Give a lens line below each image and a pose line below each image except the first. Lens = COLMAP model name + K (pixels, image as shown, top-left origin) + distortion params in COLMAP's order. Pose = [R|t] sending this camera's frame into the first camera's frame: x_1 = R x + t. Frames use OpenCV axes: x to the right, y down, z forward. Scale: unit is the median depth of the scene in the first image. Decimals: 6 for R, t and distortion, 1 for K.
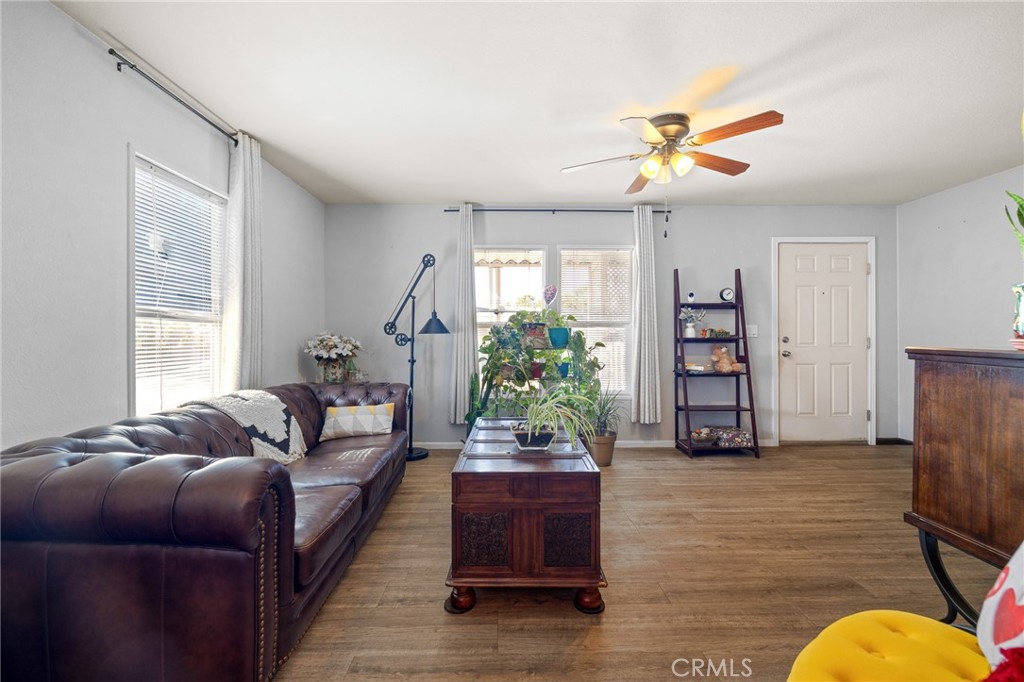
lens RADIAL K [[427.9, 0, 514.9], [0, 427.9, 332.3], [0, 0, 1]] dist [0.001940, 0.000342]
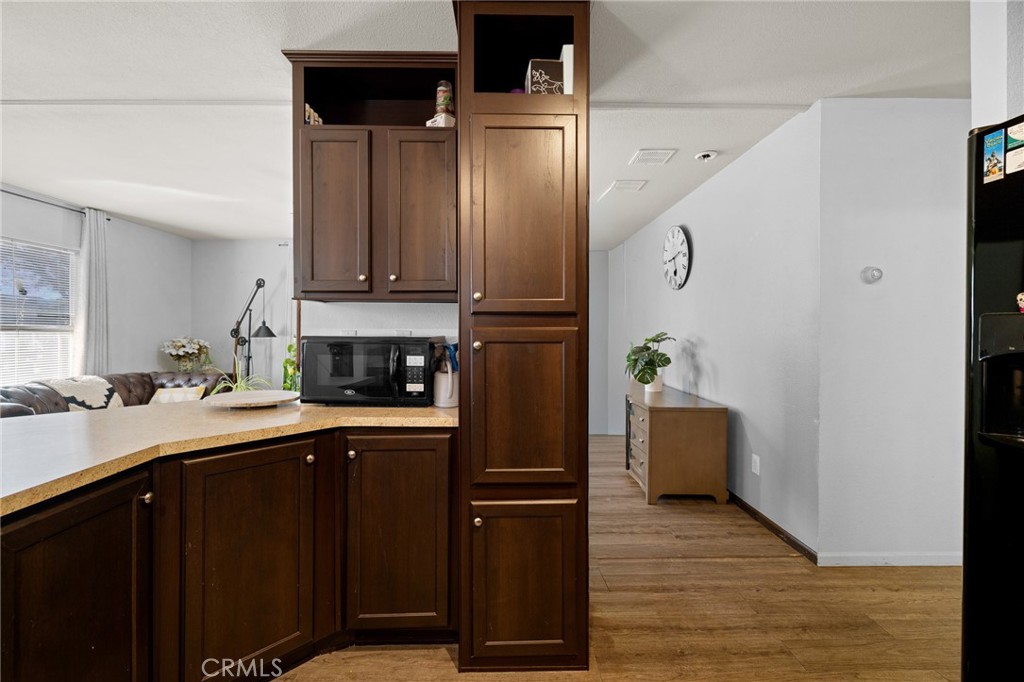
lens RADIAL K [[429.3, 0, 513.2], [0, 429.3, 331.2], [0, 0, 1]] dist [-0.001139, -0.000264]
pose [[0.999660, 0.005015, -0.025591, 0.701209], [-0.004767, 0.999941, 0.009726, -0.036176], [0.025638, -0.009601, 0.999625, -0.377427]]
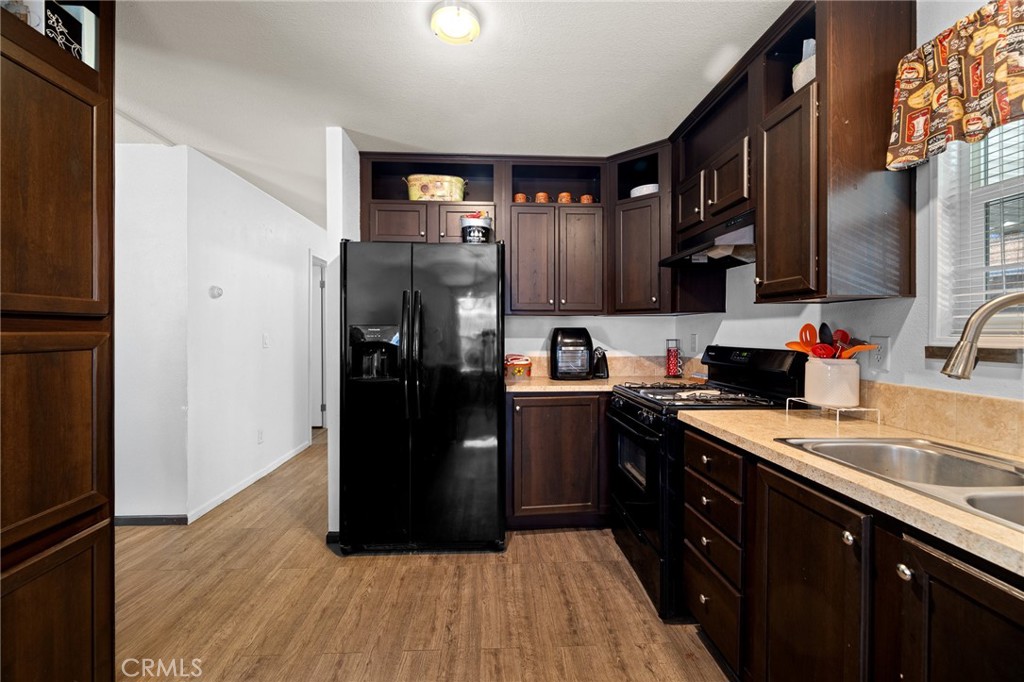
lens RADIAL K [[430.1, 0, 513.4], [0, 430.1, 333.2], [0, 0, 1]] dist [-0.001773, 0.000109]
pose [[-0.024836, -0.001710, 0.999690, 0.335693], [-0.002875, 0.999995, 0.001640, -0.036112], [-0.999687, -0.002833, -0.024840, -0.305141]]
